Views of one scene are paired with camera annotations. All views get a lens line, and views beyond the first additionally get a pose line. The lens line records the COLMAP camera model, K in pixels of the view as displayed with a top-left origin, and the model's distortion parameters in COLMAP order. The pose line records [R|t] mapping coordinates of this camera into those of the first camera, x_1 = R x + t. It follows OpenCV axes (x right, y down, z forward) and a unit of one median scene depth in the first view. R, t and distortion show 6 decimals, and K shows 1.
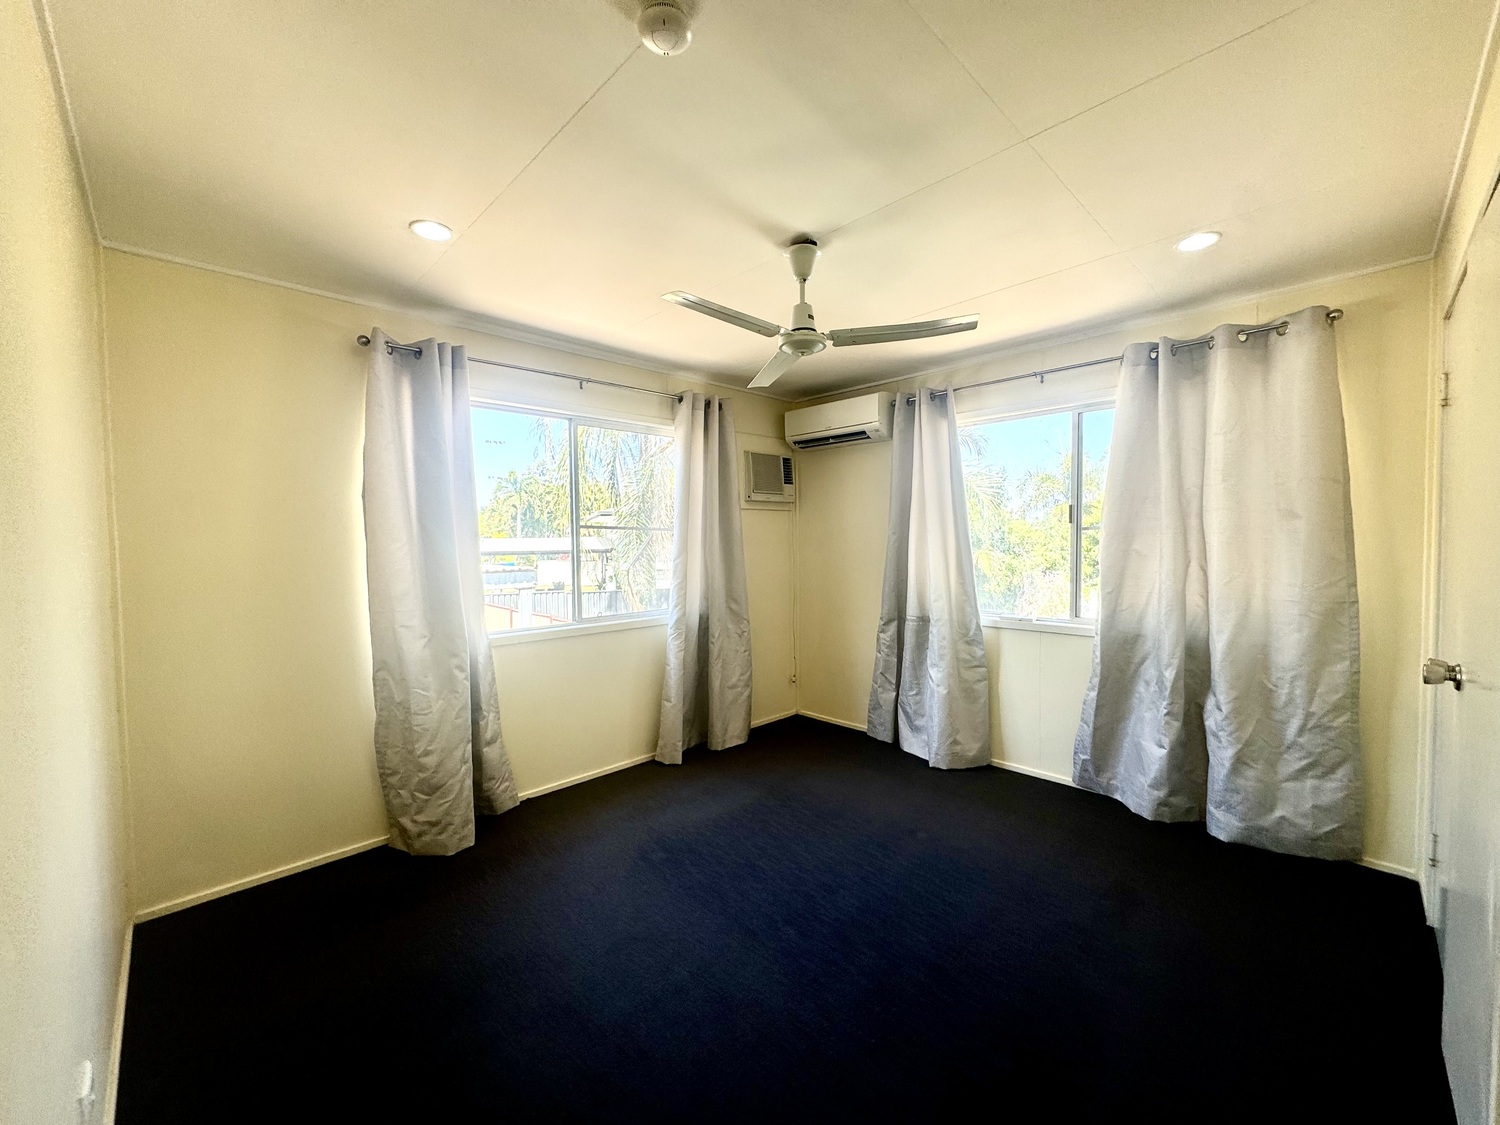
lens RADIAL K [[600.0, 0, 749.6], [0, 600.0, 558.8], [0, 0, 1]] dist [-0.001175, 0.000296]
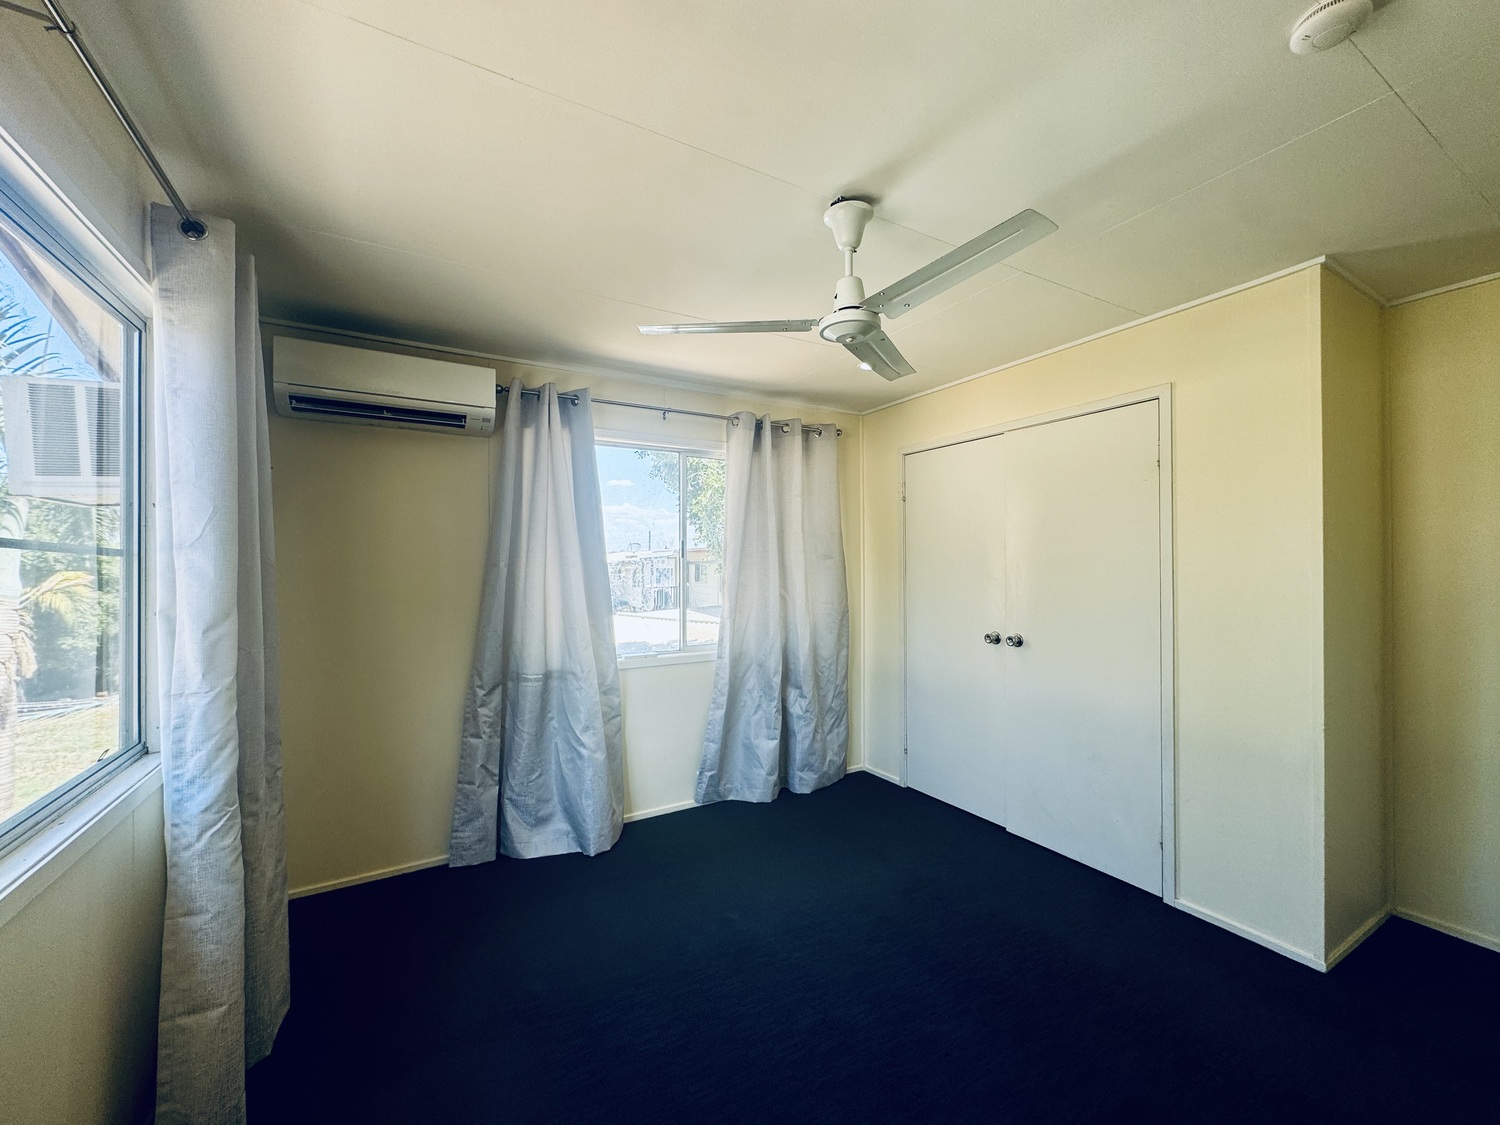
lens RADIAL K [[600.0, 0, 749.6], [0, 600.0, 558.8], [0, 0, 1]] dist [-0.001175, 0.000296]
pose [[0.243004, 0.018562, 0.969848, -0.476632], [0.032522, 0.999099, -0.027270, -0.025170], [-0.969480, 0.038168, 0.242182, 0.642430]]
